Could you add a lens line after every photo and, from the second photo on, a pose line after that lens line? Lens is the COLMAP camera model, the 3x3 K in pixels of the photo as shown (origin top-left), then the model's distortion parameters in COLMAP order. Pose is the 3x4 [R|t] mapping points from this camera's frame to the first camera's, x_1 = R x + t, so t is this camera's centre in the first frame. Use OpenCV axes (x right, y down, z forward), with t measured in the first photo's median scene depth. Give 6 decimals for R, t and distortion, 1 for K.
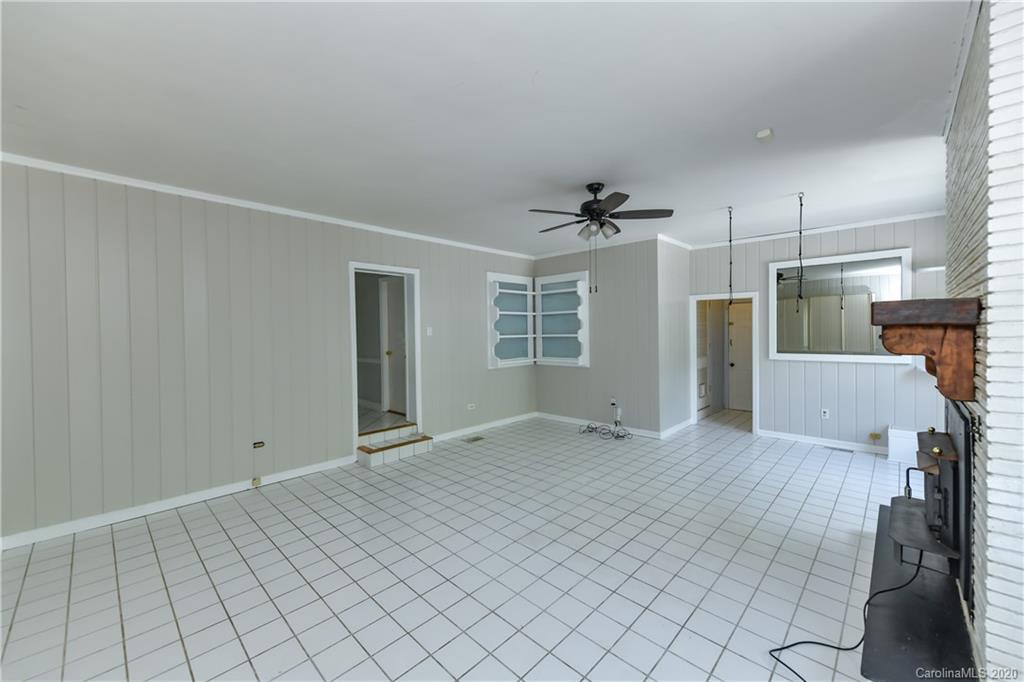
lens RADIAL K [[413.8, 0, 512.2], [0, 413.8, 340.2], [0, 0, 1]] dist [0.005553, -0.002112]
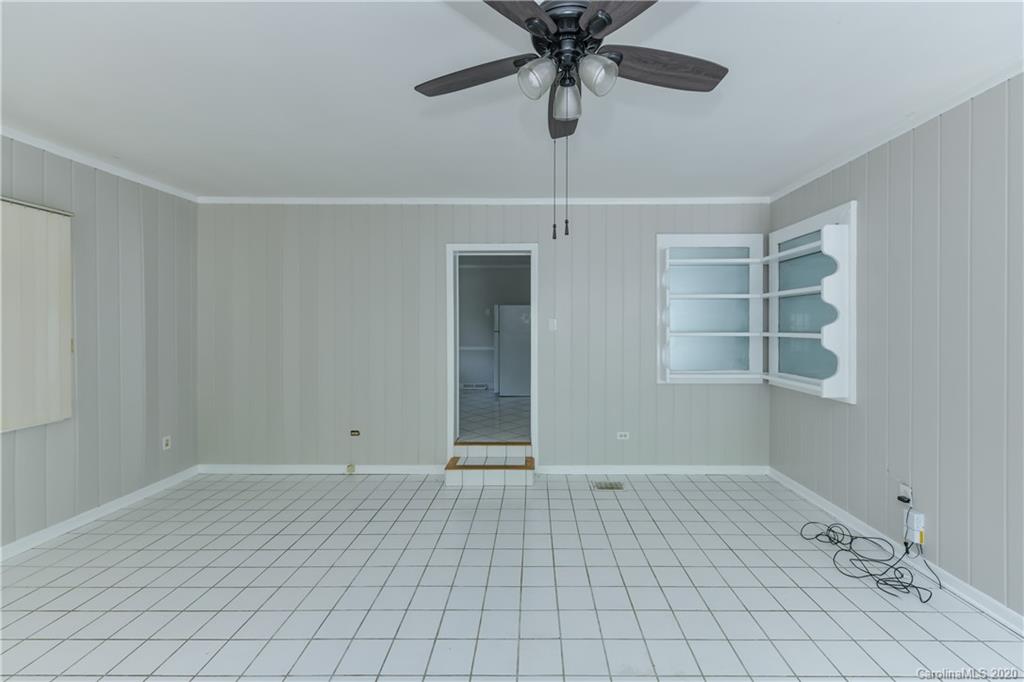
lens RADIAL K [[413.8, 0, 530.5], [0, 413.8, 327.4], [0, 0, 1]] dist [0.005553, -0.002112]
pose [[0.679396, 0.016938, -0.733576, 0.302087], [-0.025169, 0.999683, -0.000228, -0.013720], [0.733340, 0.018618, 0.679607, 0.432851]]
